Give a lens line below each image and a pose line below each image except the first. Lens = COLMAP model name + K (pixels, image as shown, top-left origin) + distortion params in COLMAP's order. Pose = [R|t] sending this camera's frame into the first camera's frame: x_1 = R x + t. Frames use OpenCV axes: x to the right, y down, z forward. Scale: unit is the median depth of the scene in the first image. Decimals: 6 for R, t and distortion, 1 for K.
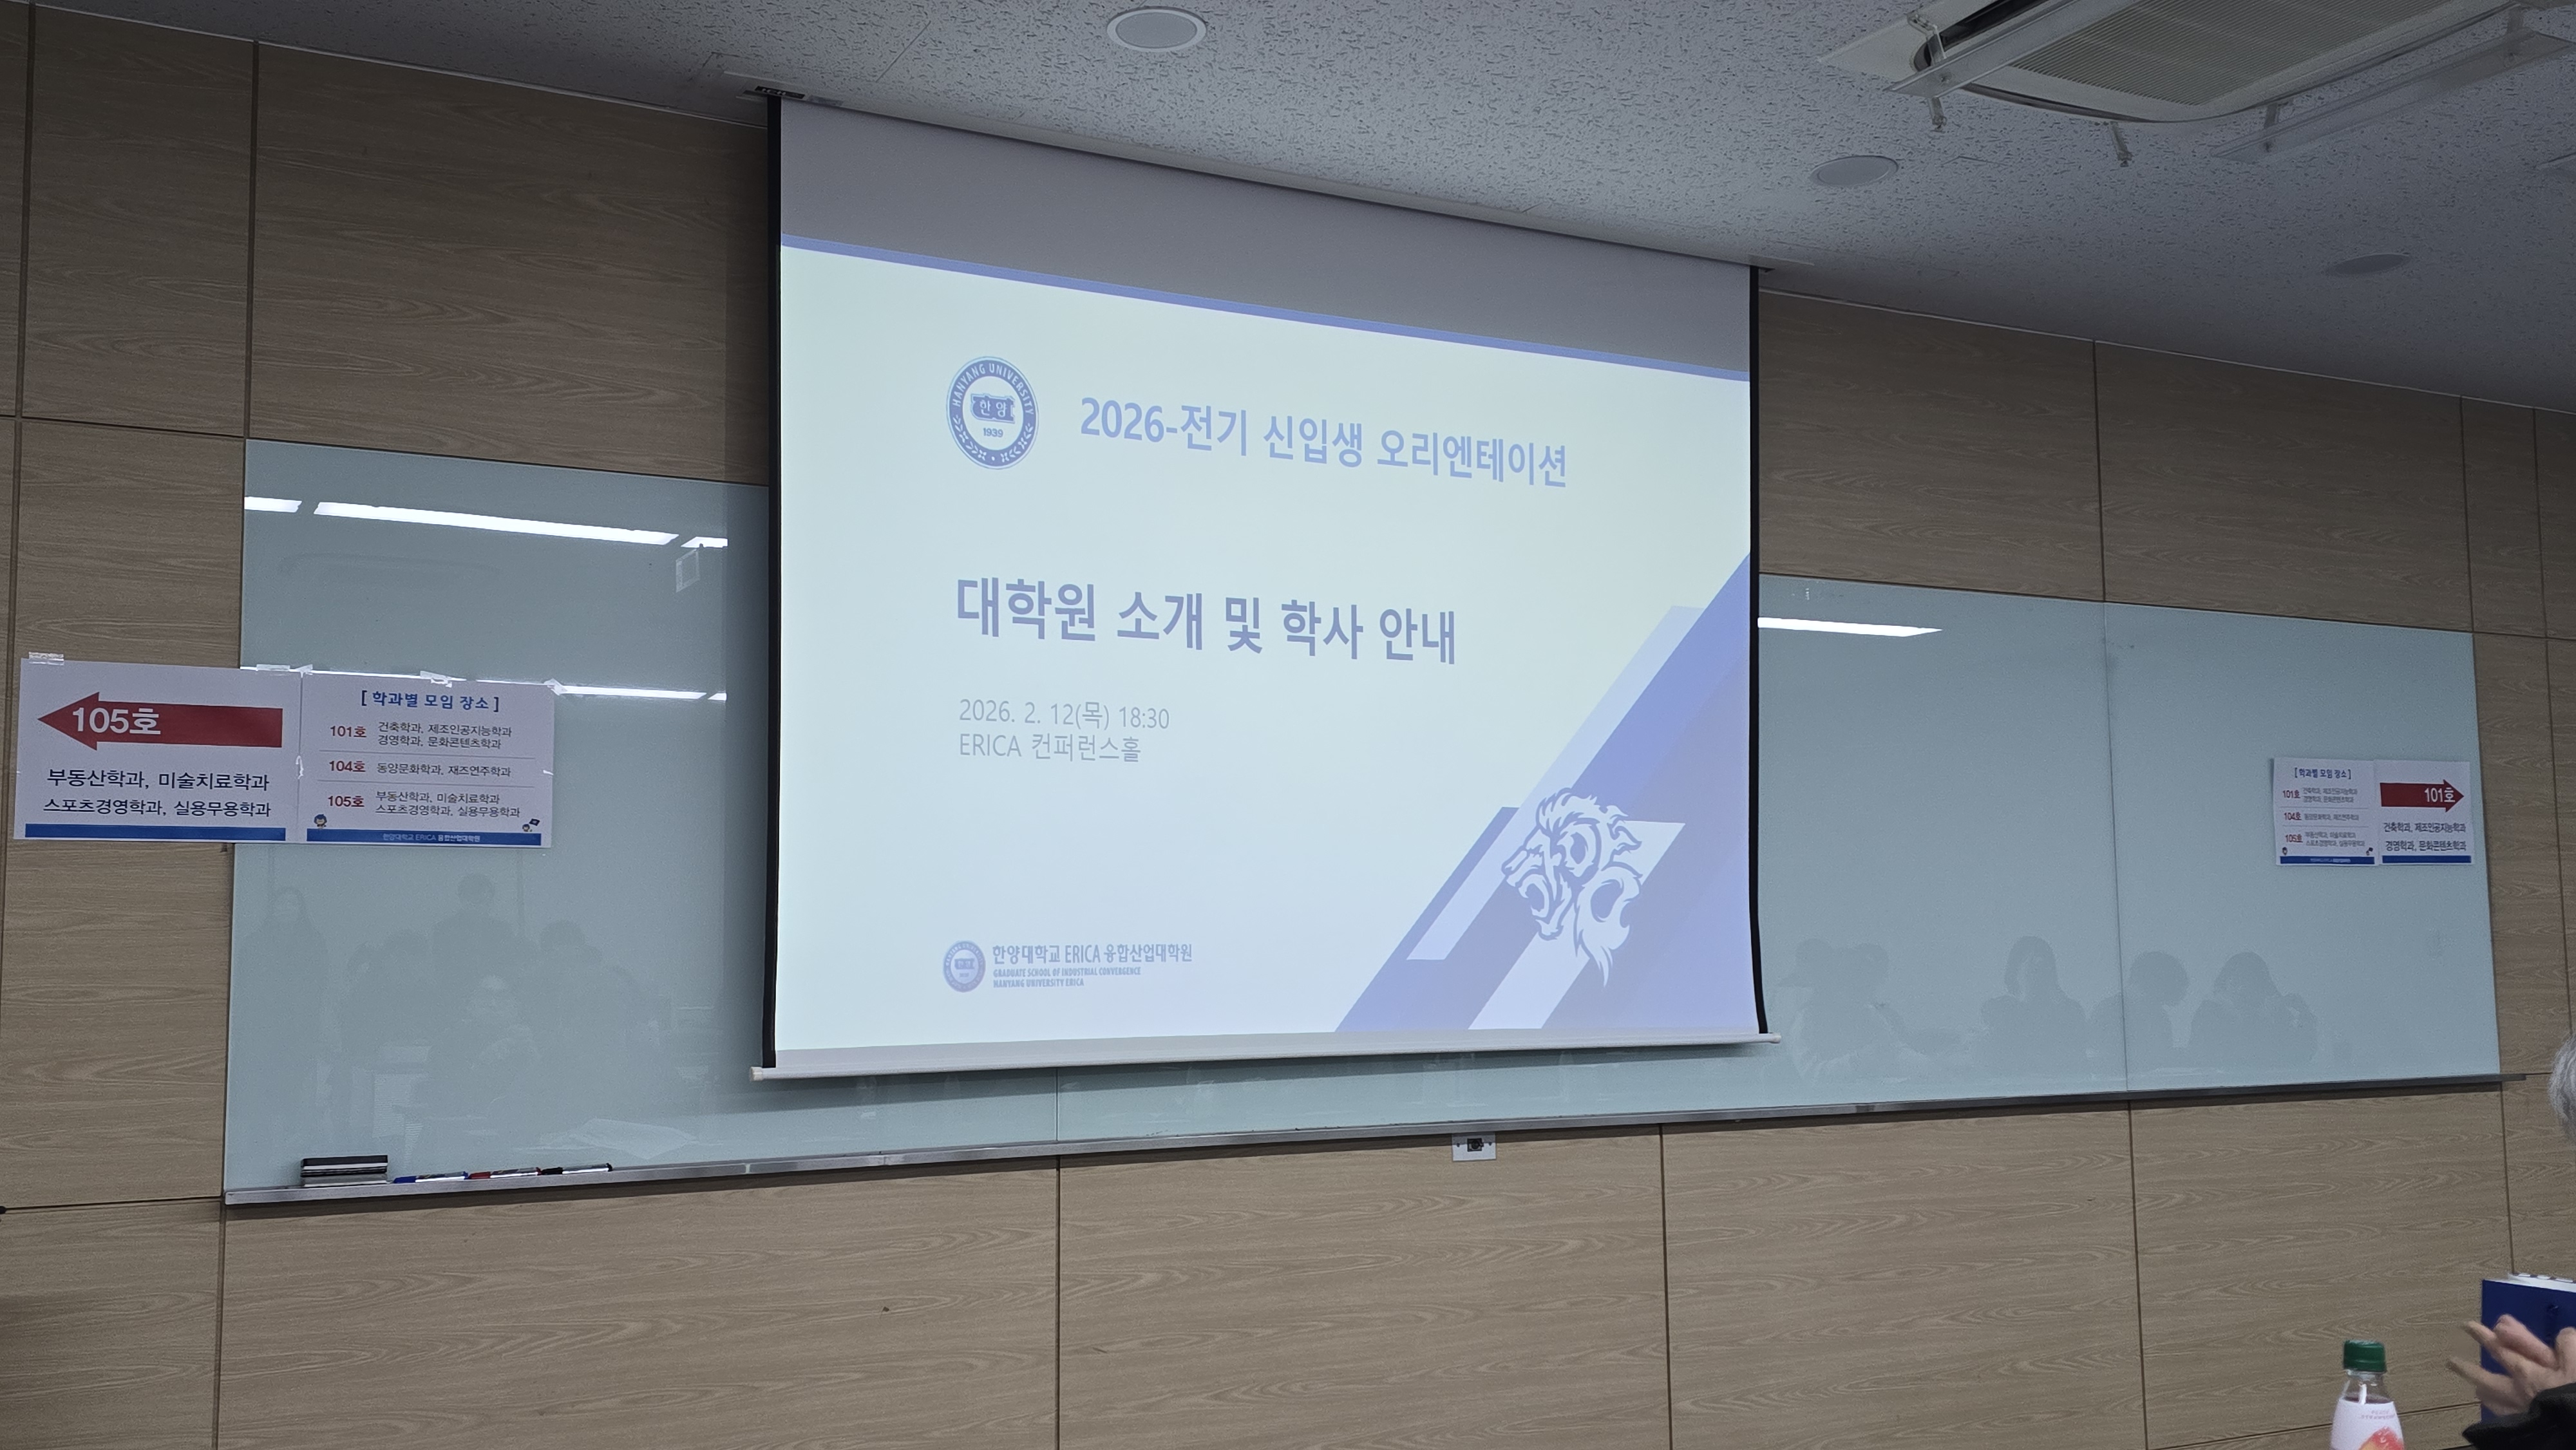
lens RADIAL K [[2290.7, 0, 1288.4], [0, 2290.7, 721.7], [0, 0, 1]] dist [0.110977, -0.037500]
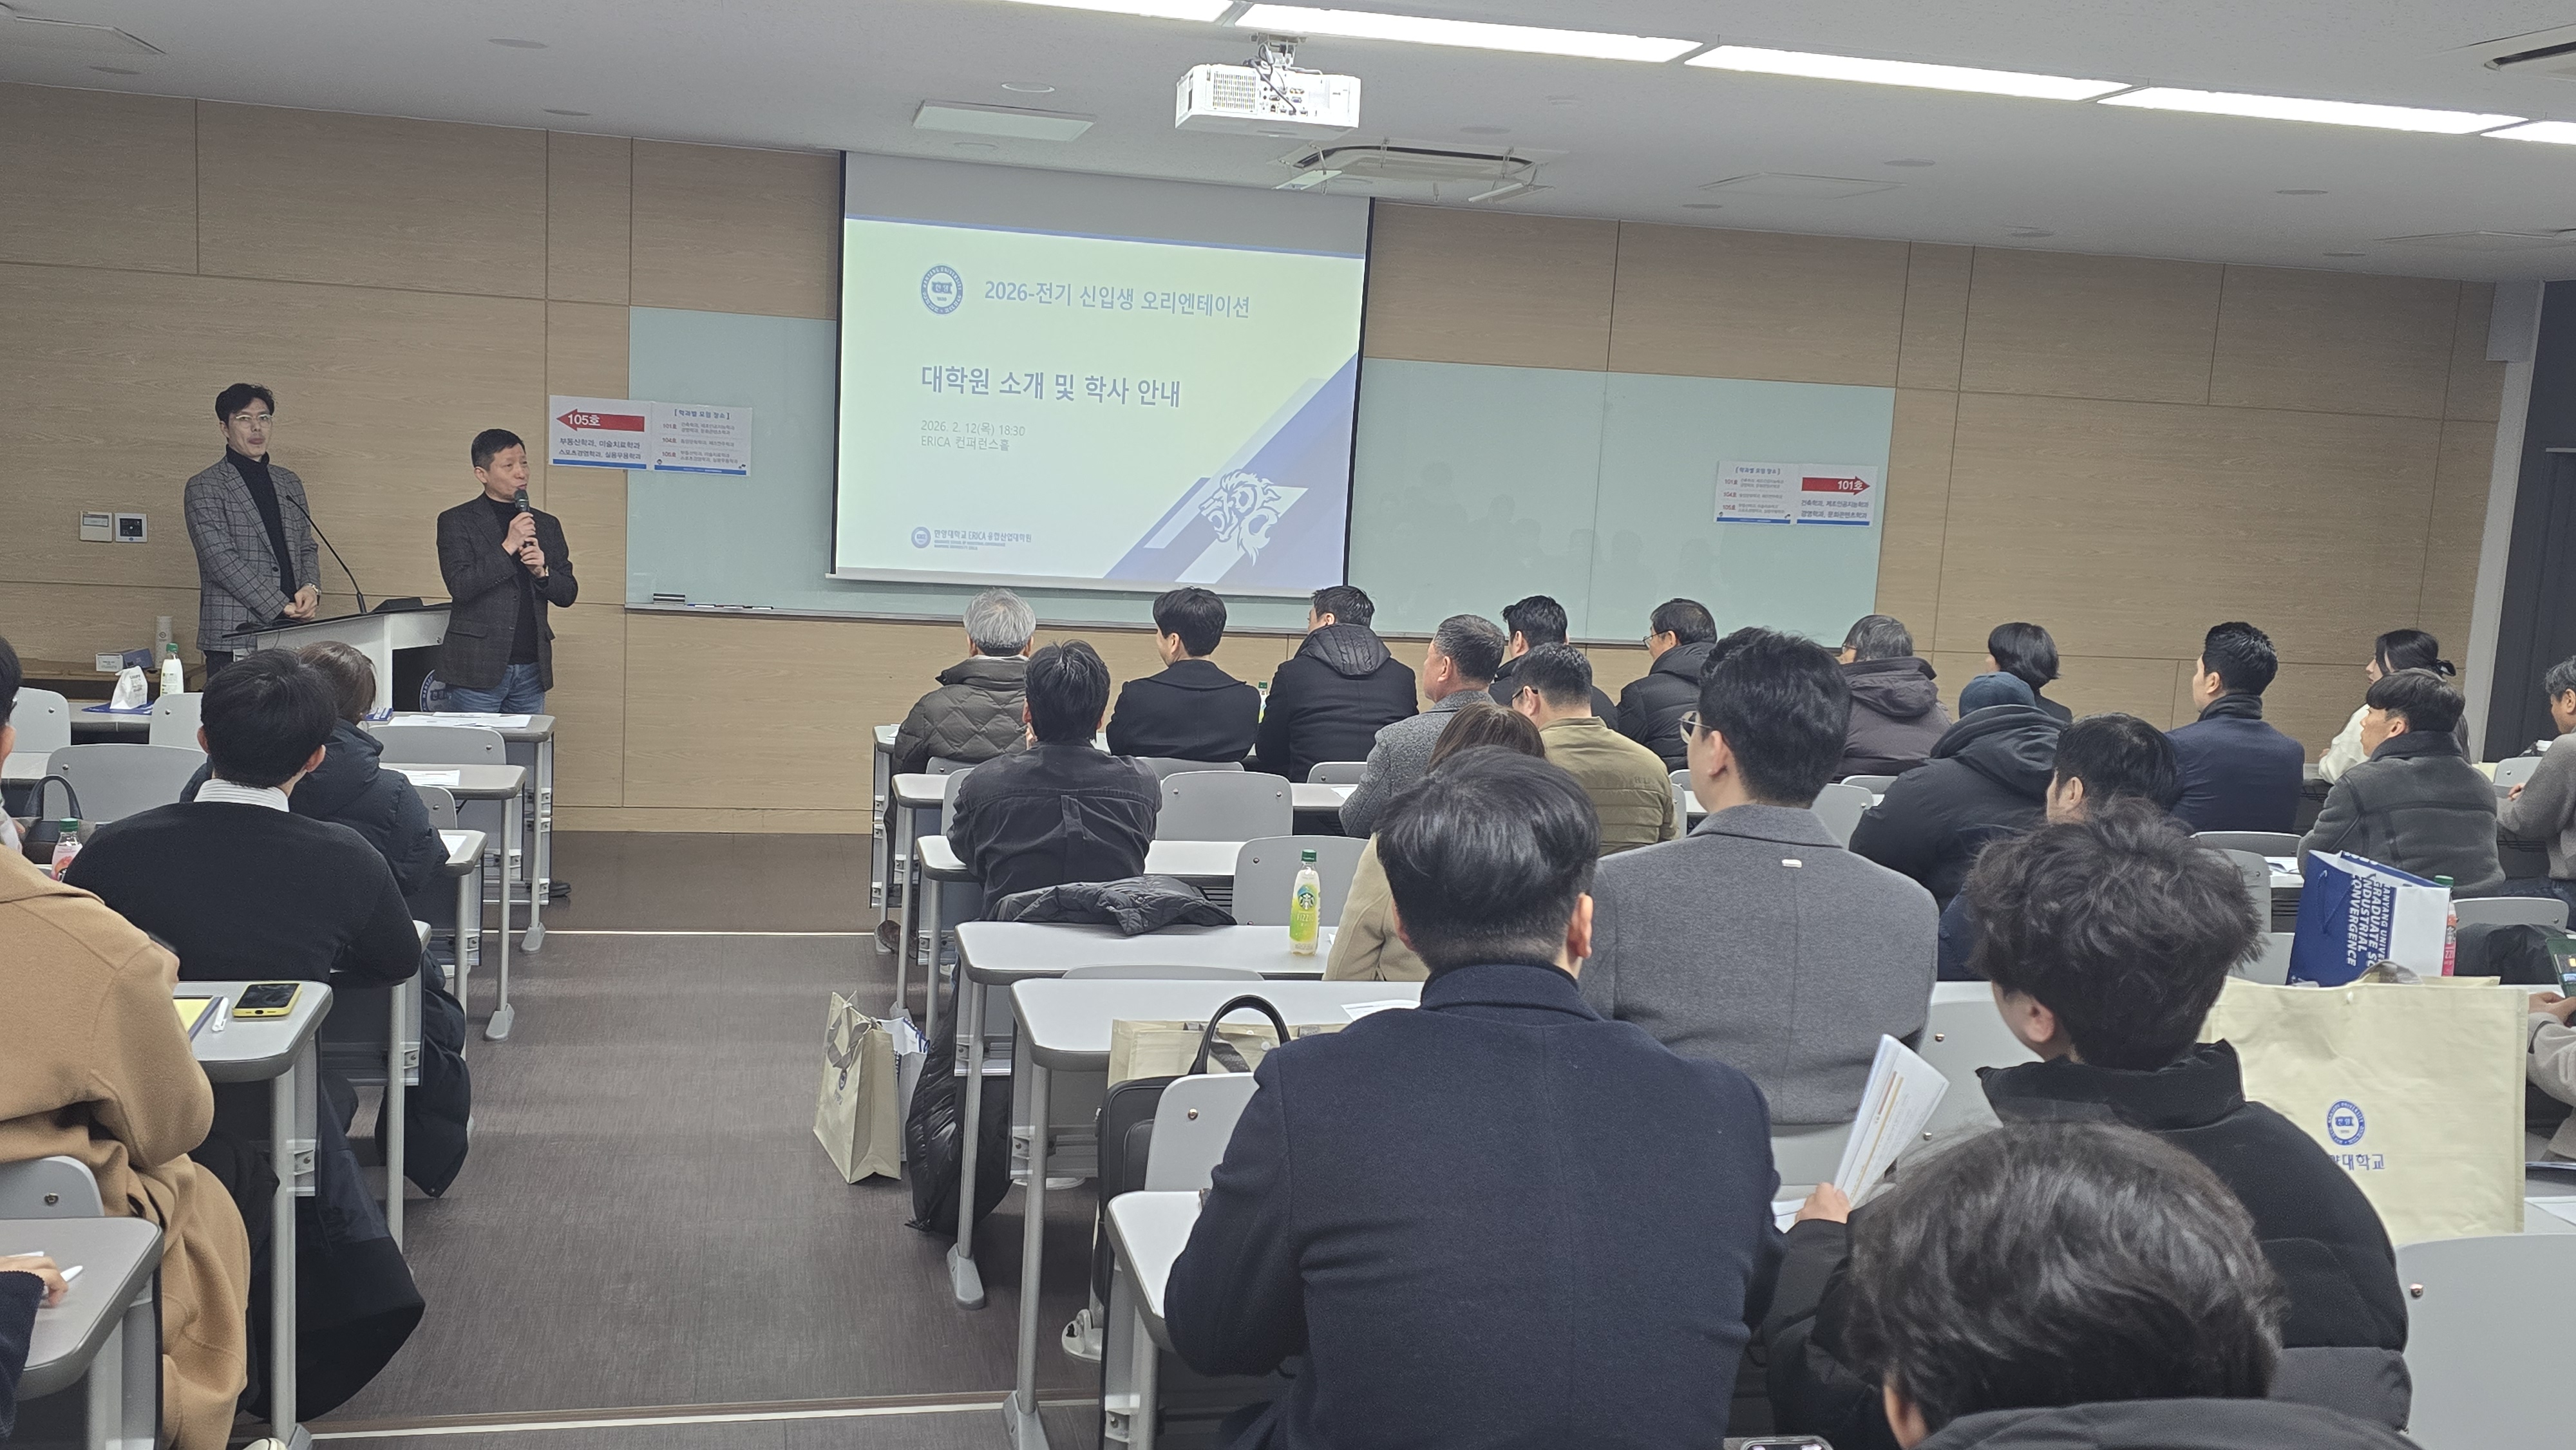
lens RADIAL K [[2290.7, 0, 1284.3], [0, 2290.7, 733.9], [0, 0, 1]] dist [0.110977, -0.037500]
pose [[0.971858, 0.084831, -0.219764, 0.686823], [-0.038768, 0.977786, 0.205991, -0.177859], [0.232357, -0.191675, 0.953557, -1.079093]]
